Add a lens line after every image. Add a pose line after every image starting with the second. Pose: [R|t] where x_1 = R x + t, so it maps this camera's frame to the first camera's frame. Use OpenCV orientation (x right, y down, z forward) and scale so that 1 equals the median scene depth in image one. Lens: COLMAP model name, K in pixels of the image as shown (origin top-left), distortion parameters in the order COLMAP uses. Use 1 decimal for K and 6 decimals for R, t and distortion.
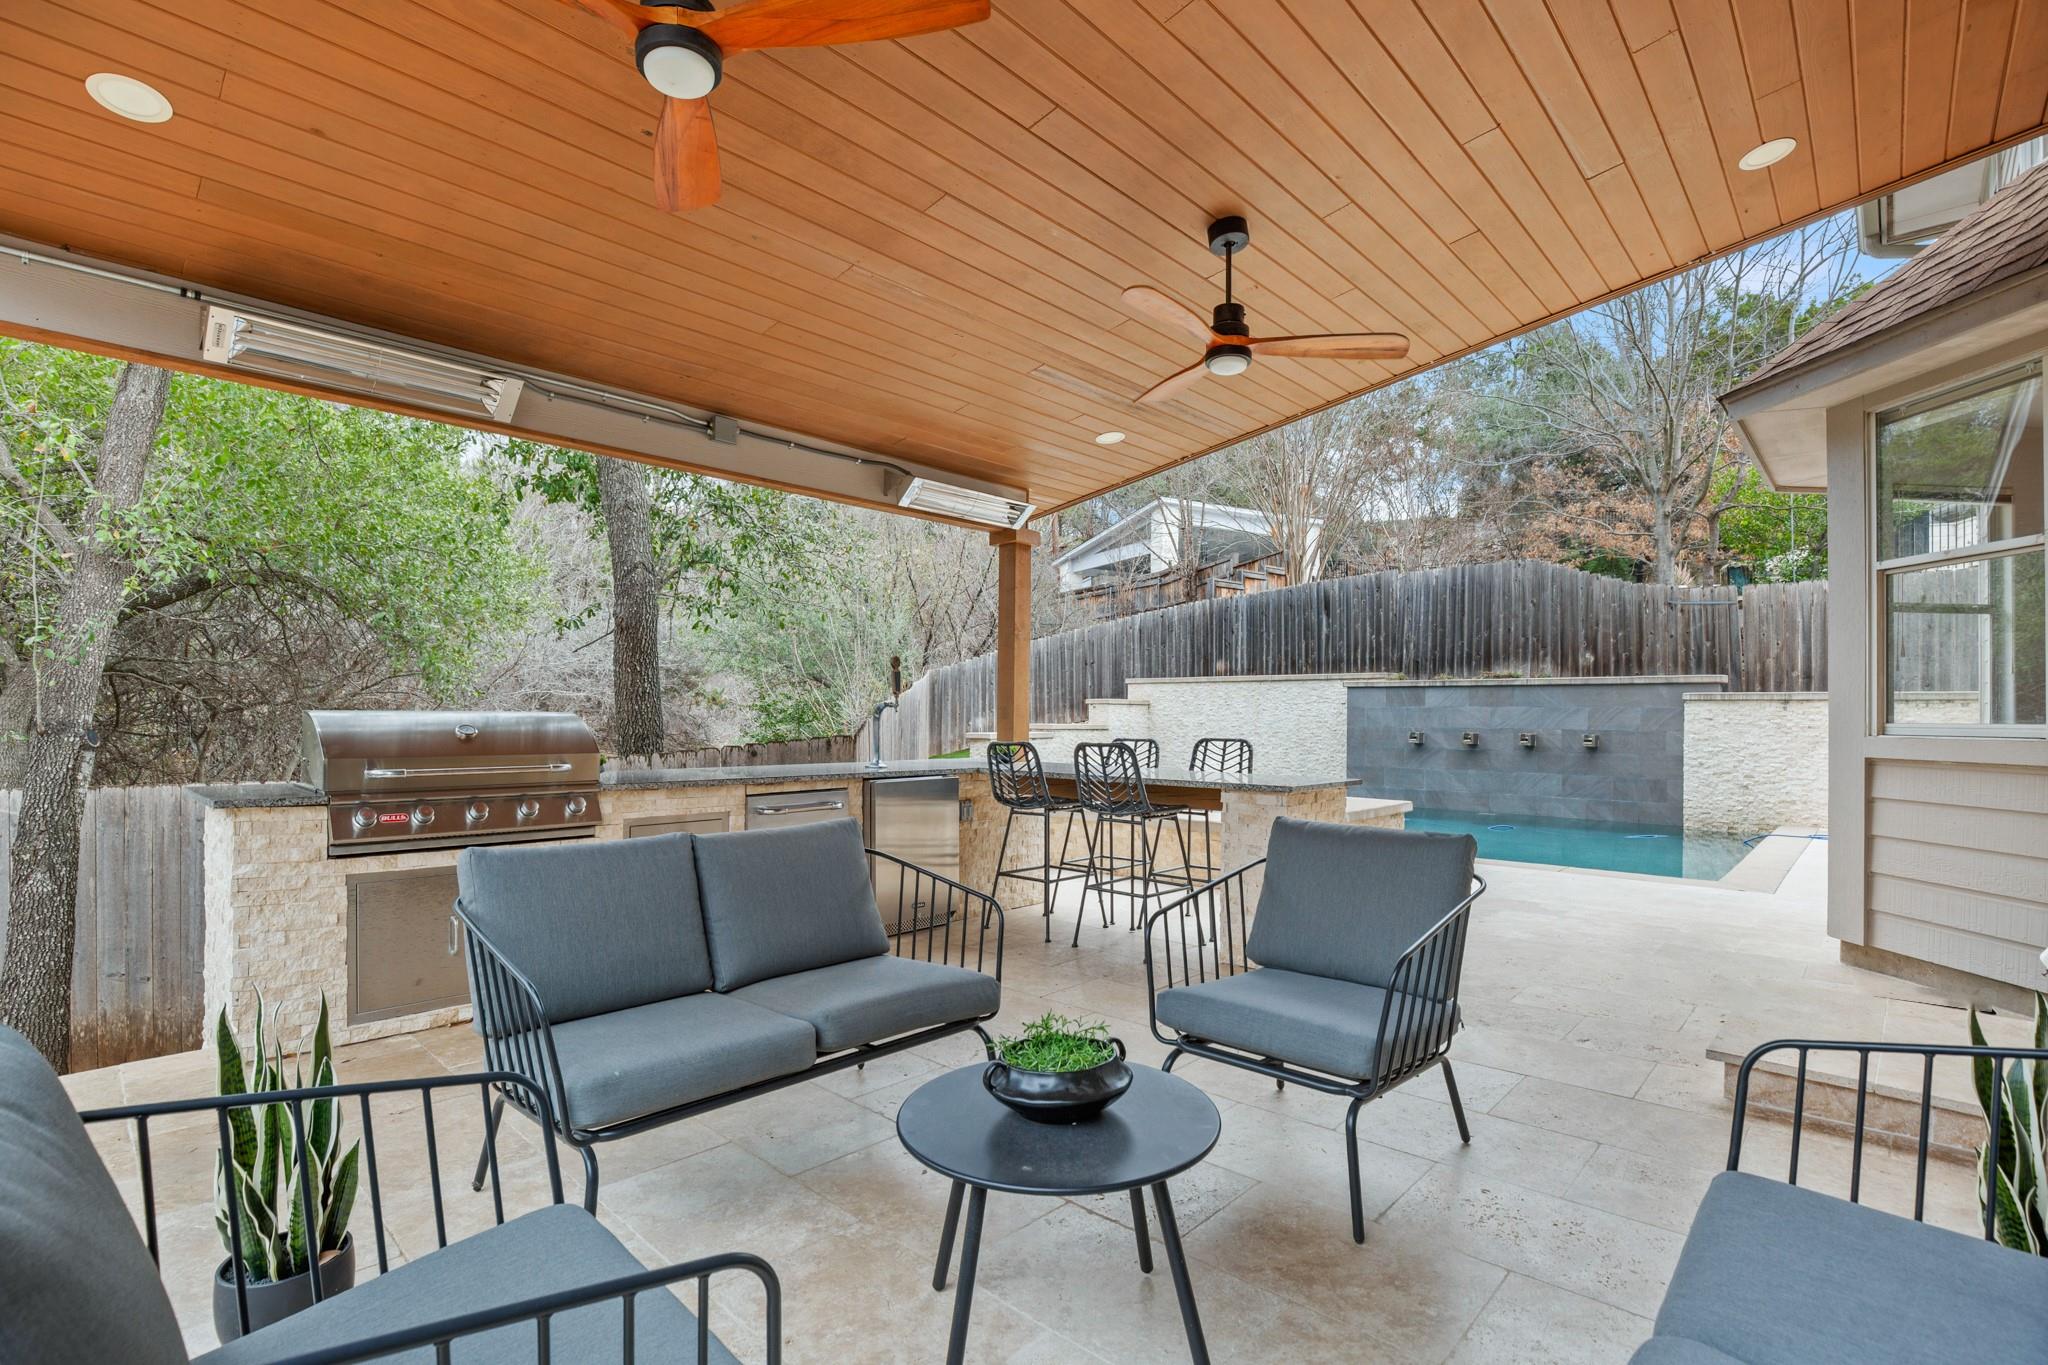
lens RADIAL K [[929.8, 0, 1079.2], [0, 929.8, 710.0], [0, 0, 1]] dist [-0.014736, 0.003832]
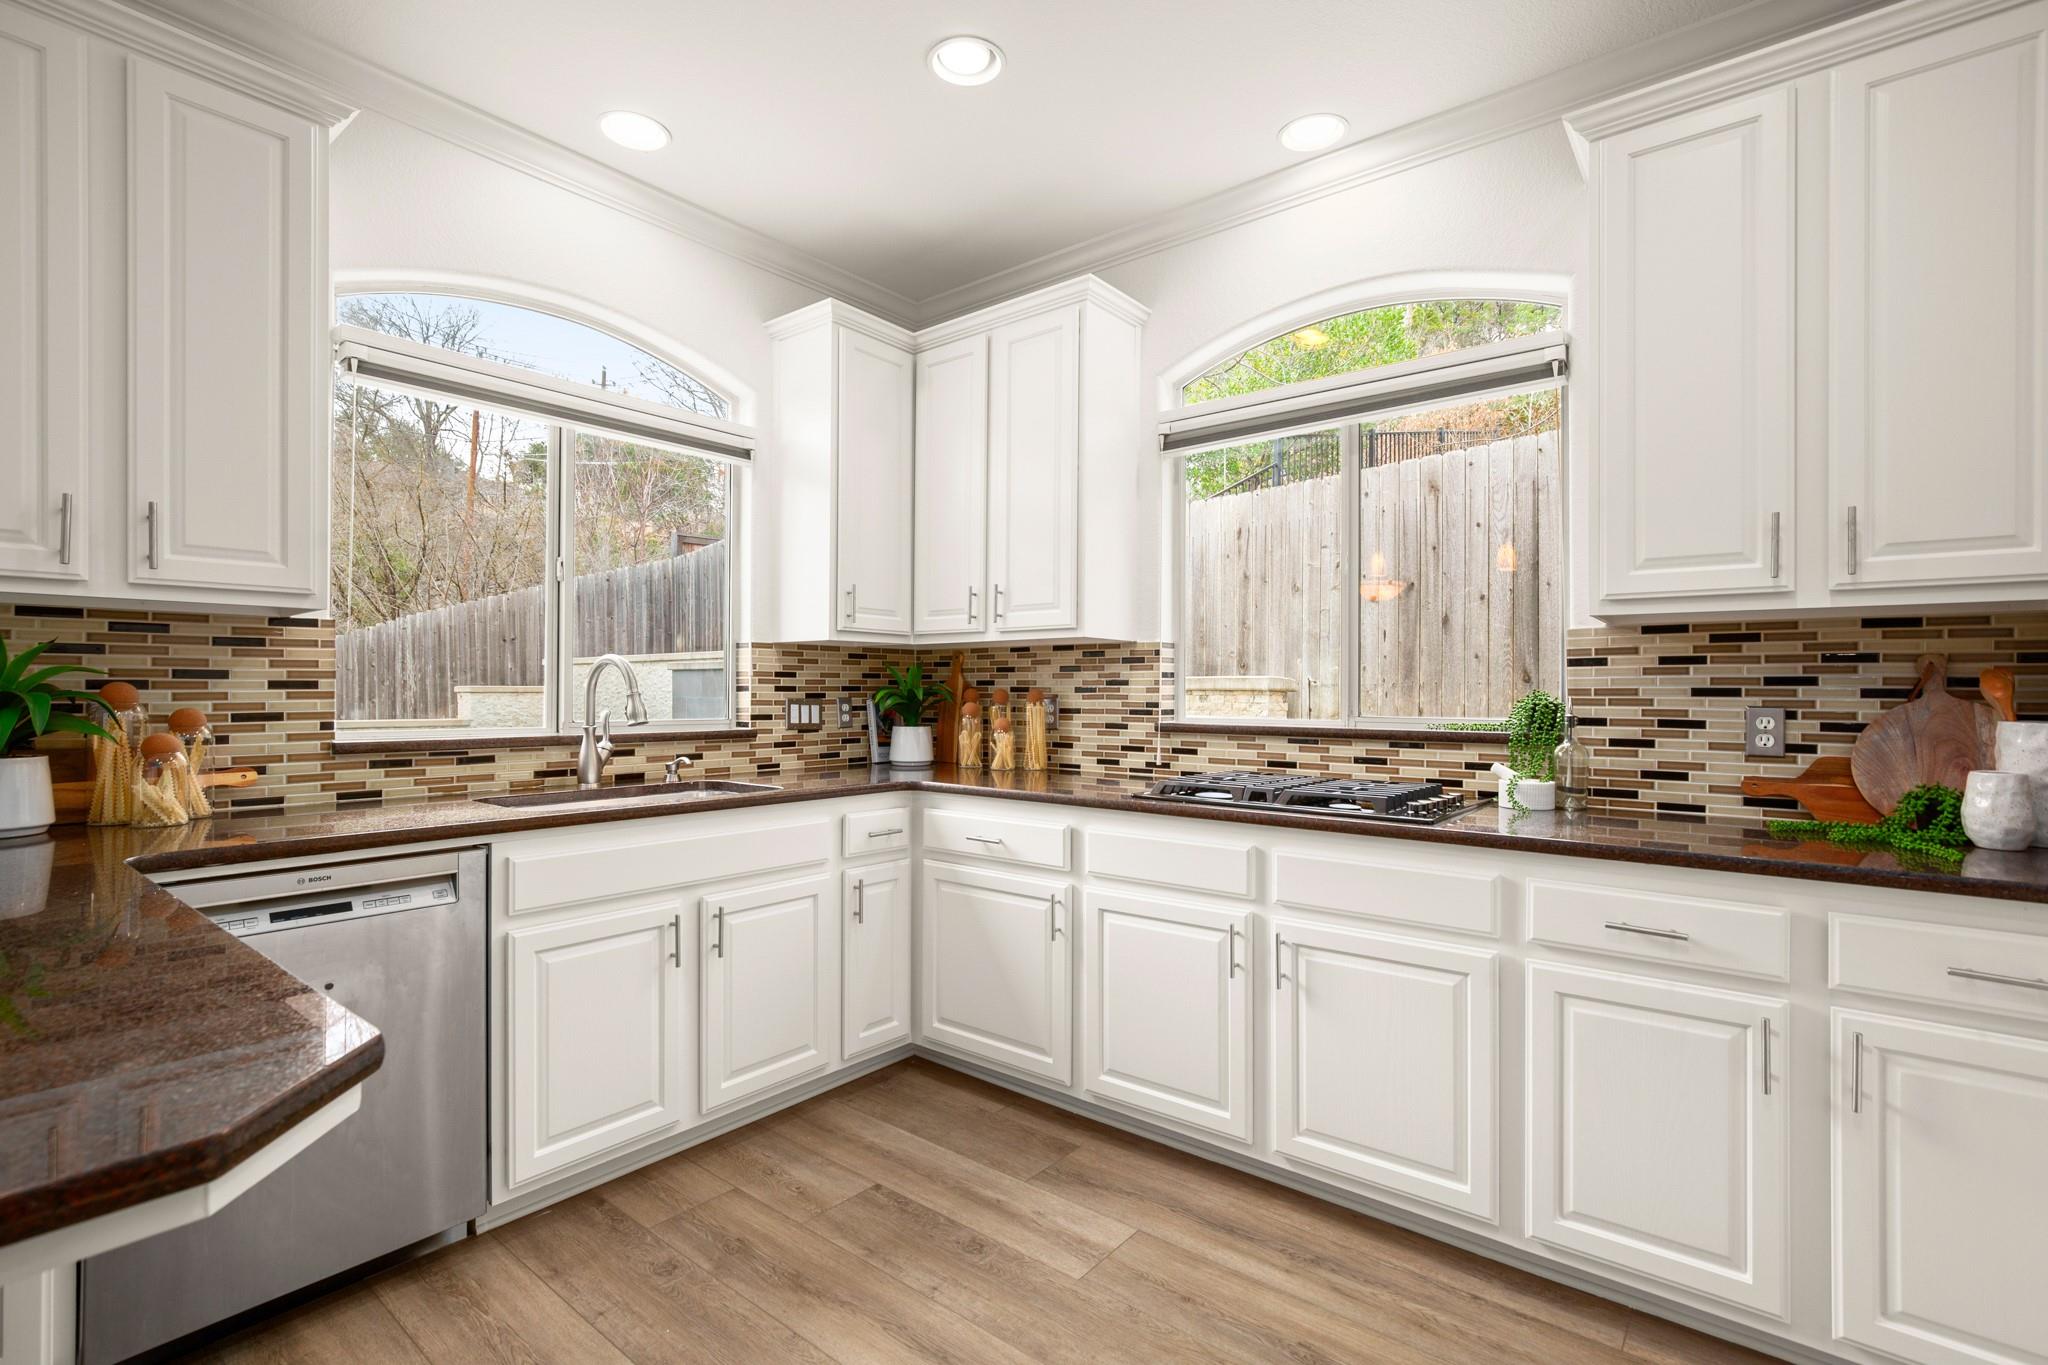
lens RADIAL K [[929.8, 0, 1039.8], [0, 929.8, 683.2], [0, 0, 1]] dist [-0.014736, 0.003832]
pose [[0.998615, -0.008179, 0.051978, 0.583795], [0.008324, 0.999962, -0.002586, -0.010271], [-0.051955, 0.003015, 0.998645, 0.264259]]
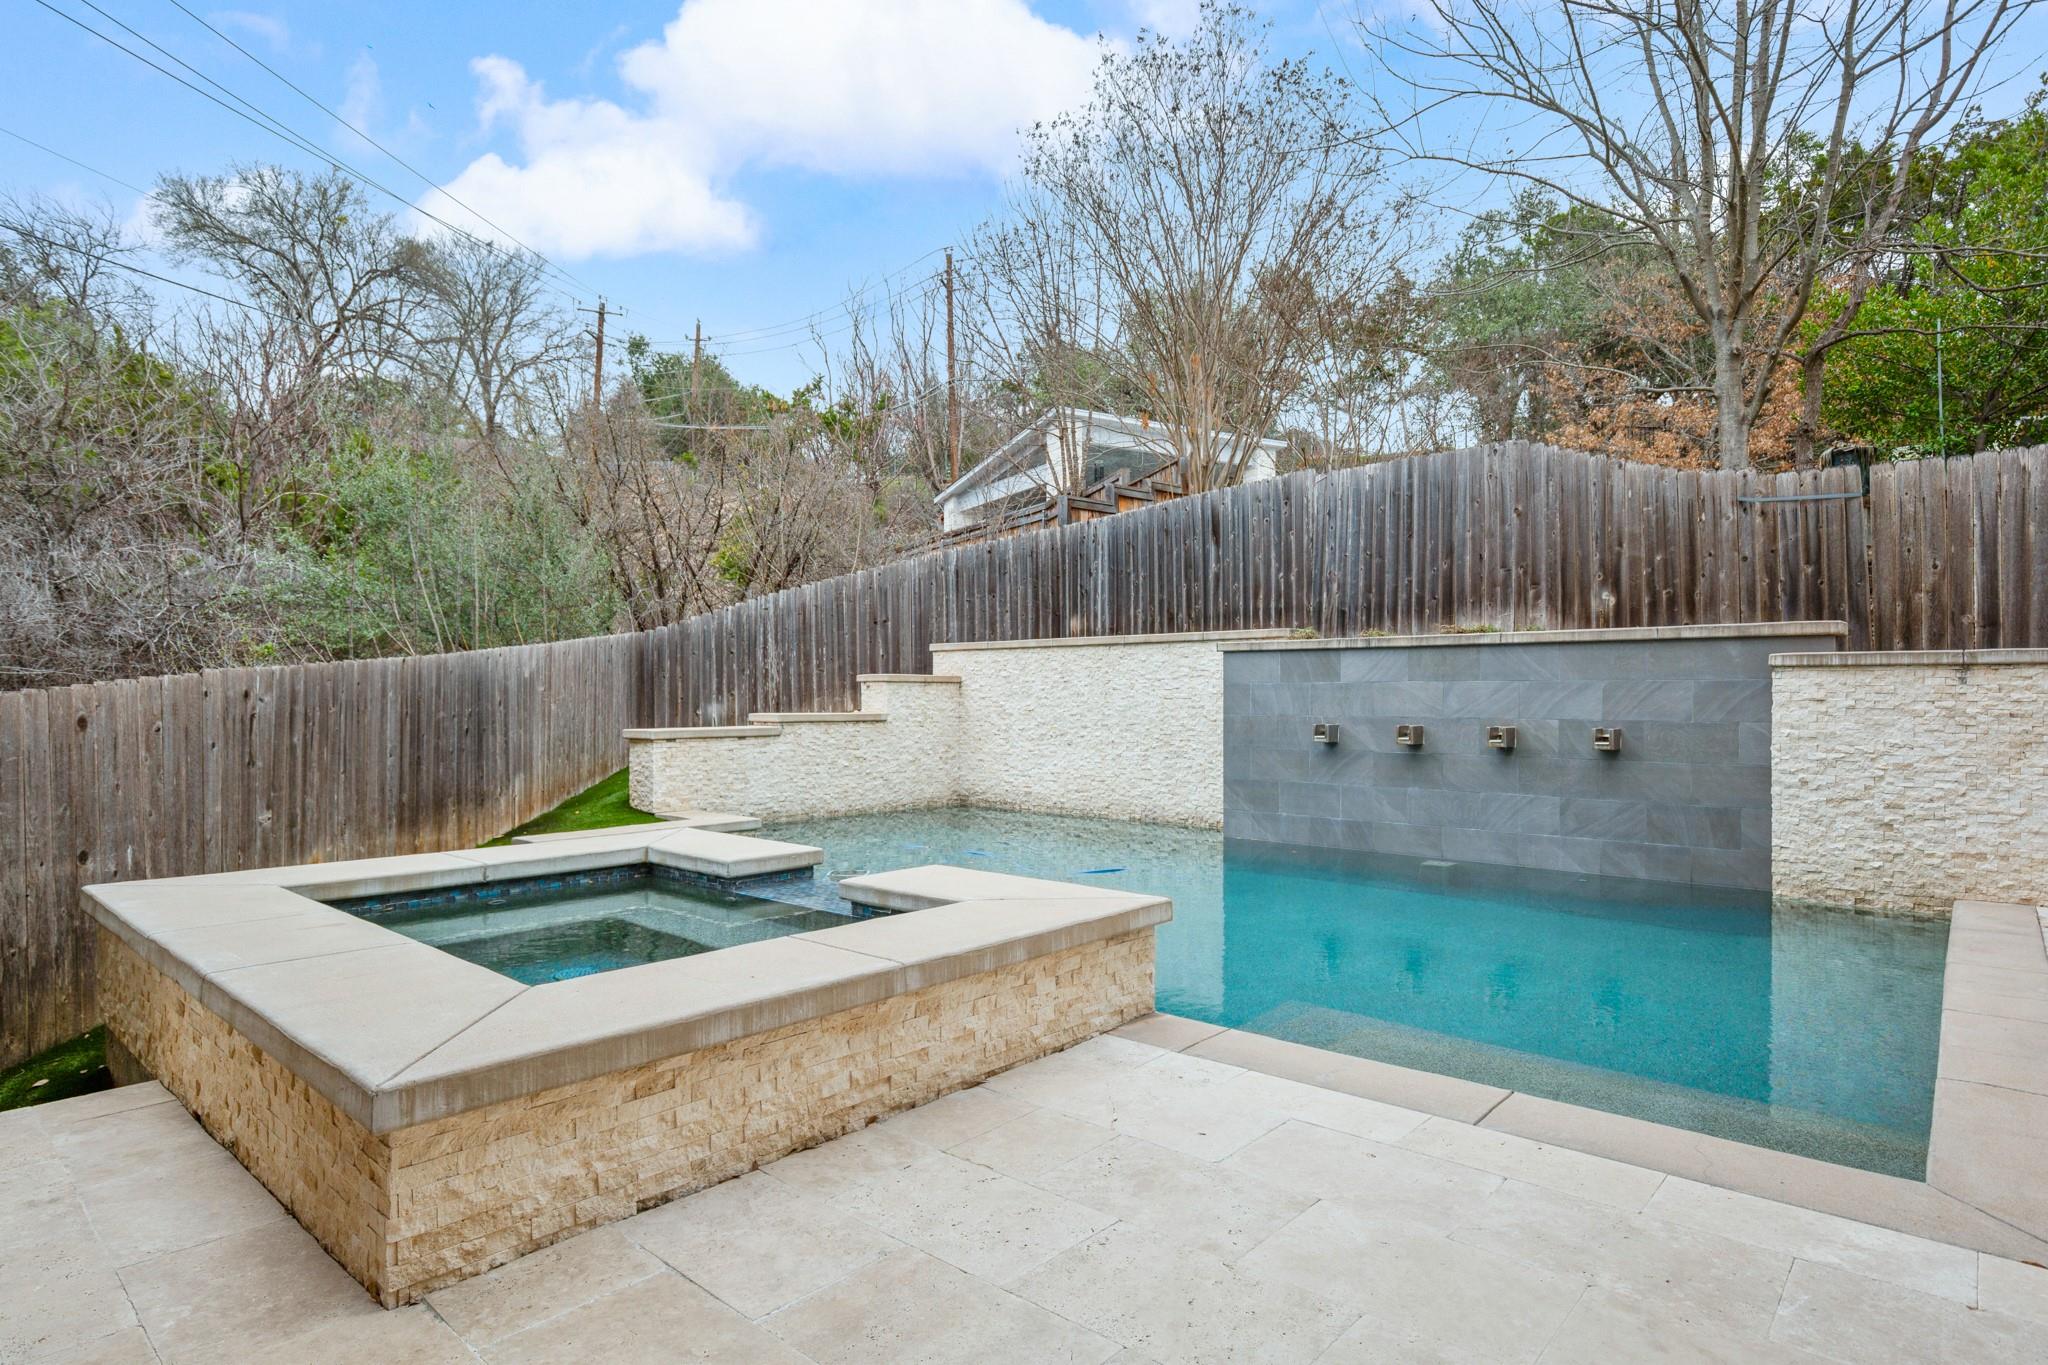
lens RADIAL K [[1085.6, 0, 1037.9], [0, 1085.6, 687.7], [0, 0, 1]] dist [-0.021855, 0.004151]
pose [[0.999969, -0.007868, 0.000389, 0.174706], [0.007868, 0.999969, -0.000714, -0.000809], [-0.000383, 0.000717, 1.000000, 0.290109]]
